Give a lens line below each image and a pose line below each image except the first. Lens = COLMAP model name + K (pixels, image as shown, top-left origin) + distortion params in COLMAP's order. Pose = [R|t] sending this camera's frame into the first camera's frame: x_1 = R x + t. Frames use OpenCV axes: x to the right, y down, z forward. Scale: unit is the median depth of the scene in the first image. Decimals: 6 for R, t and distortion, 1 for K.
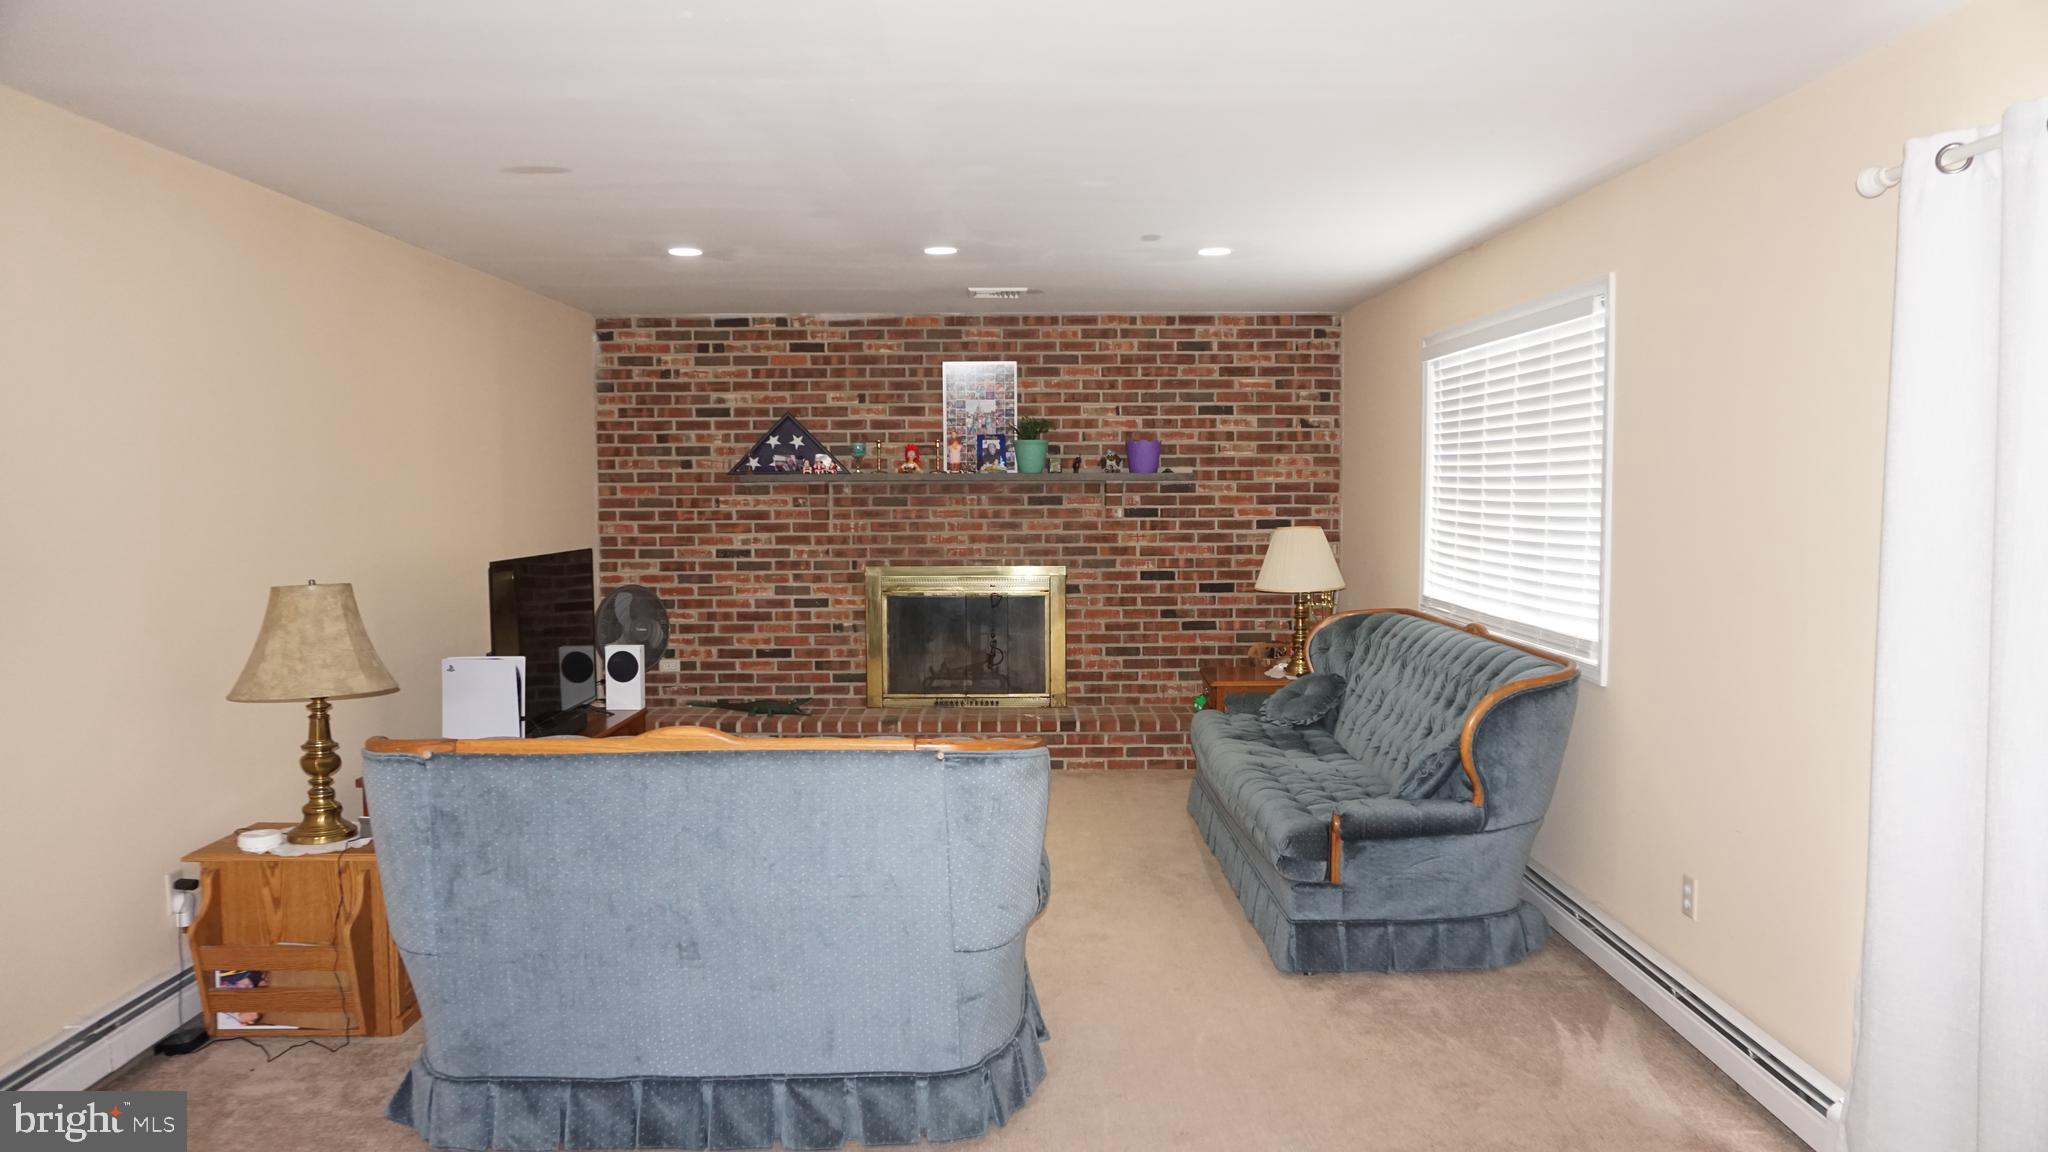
lens RADIAL K [[1389.1, 0, 1023.1], [0, 1389.1, 573.4], [0, 0, 1]] dist [-0.011846, -0.002267]
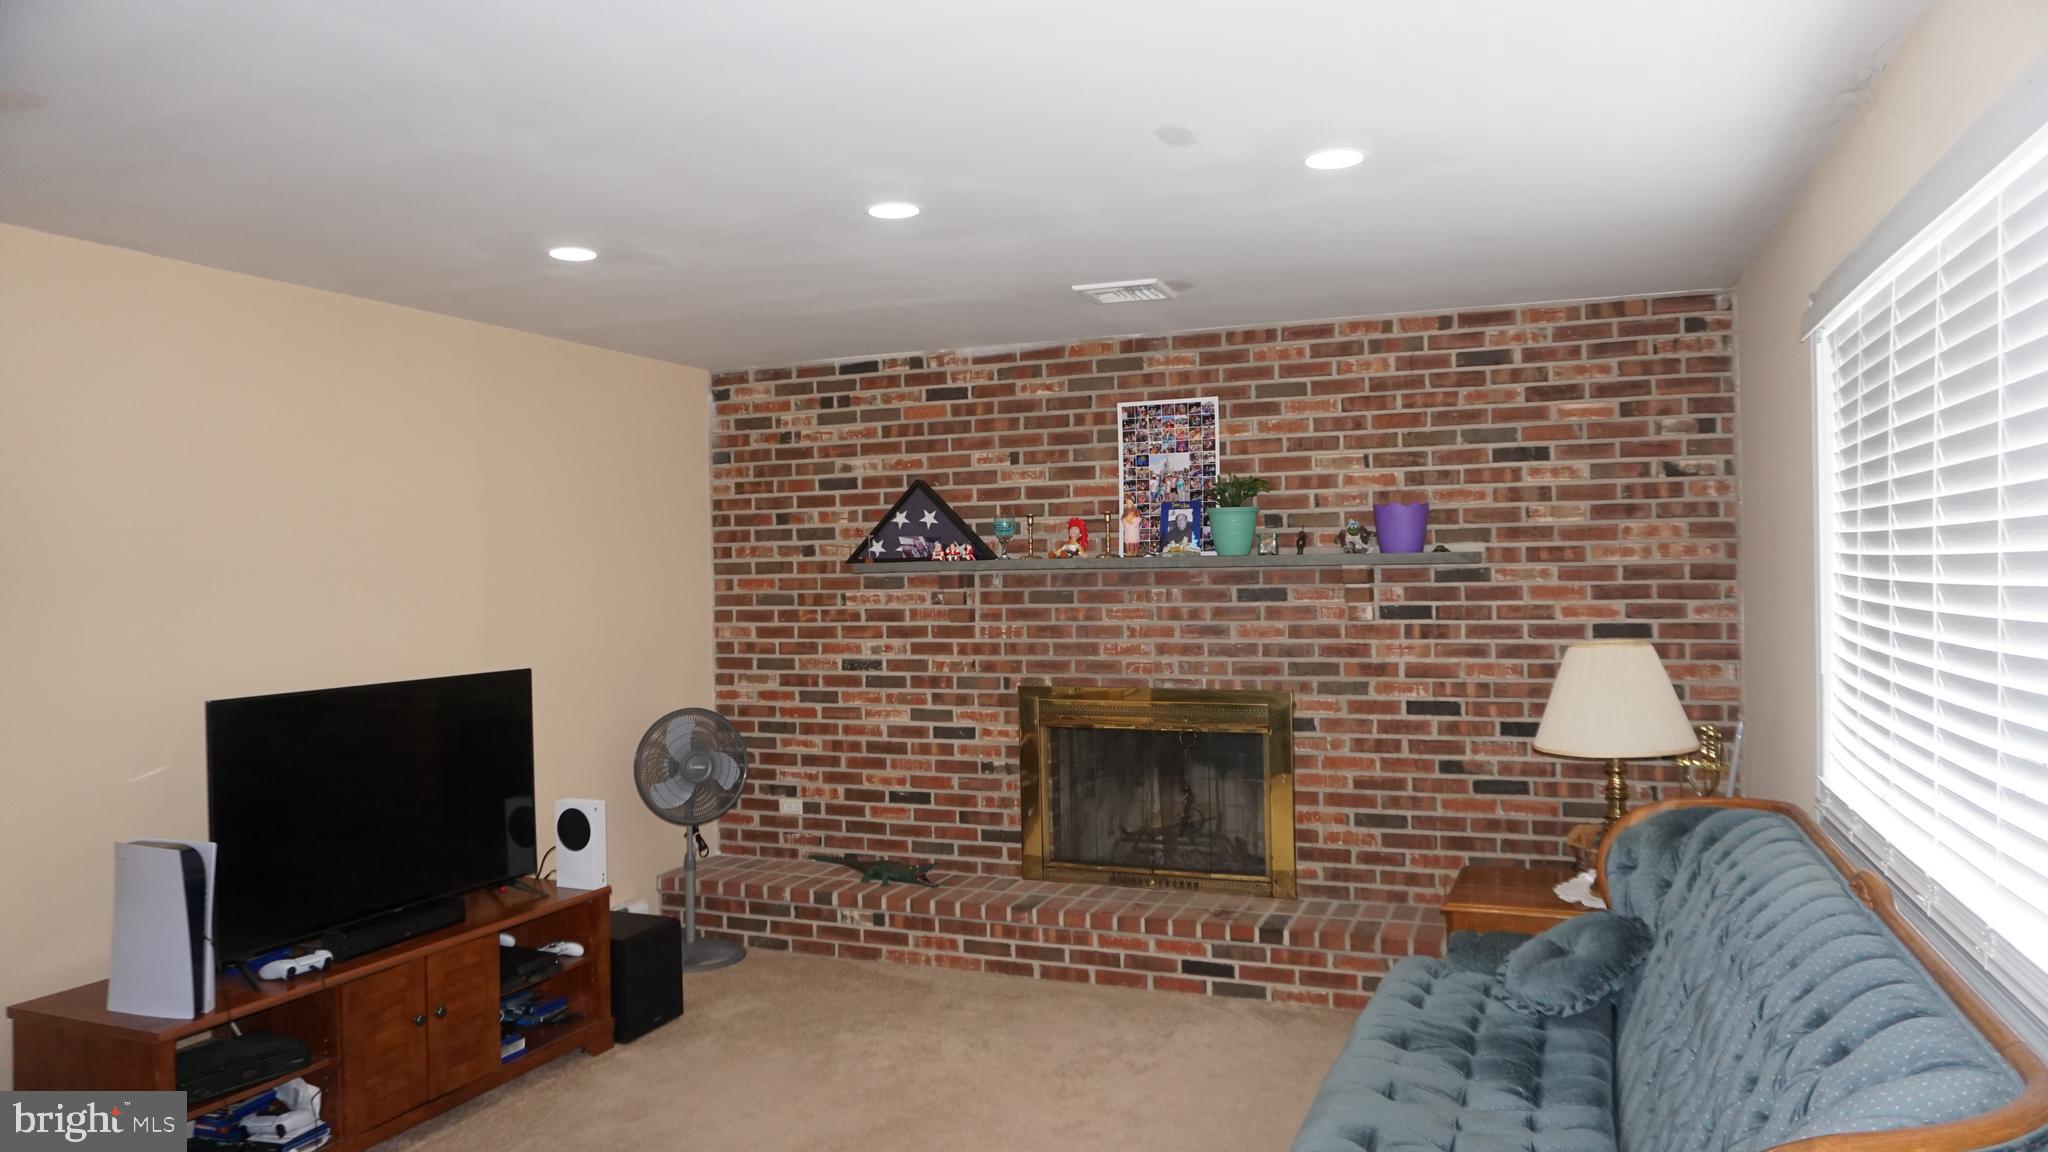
lens RADIAL K [[1389.1, 0, 1024.6], [0, 1389.1, 574.9], [0, 0, 1]] dist [-0.011846, -0.002267]
pose [[0.928212, -0.009487, -0.371932, 0.163768], [-0.010575, 0.998598, -0.051863, -0.025451], [0.371903, 0.052073, 0.926810, 0.318279]]
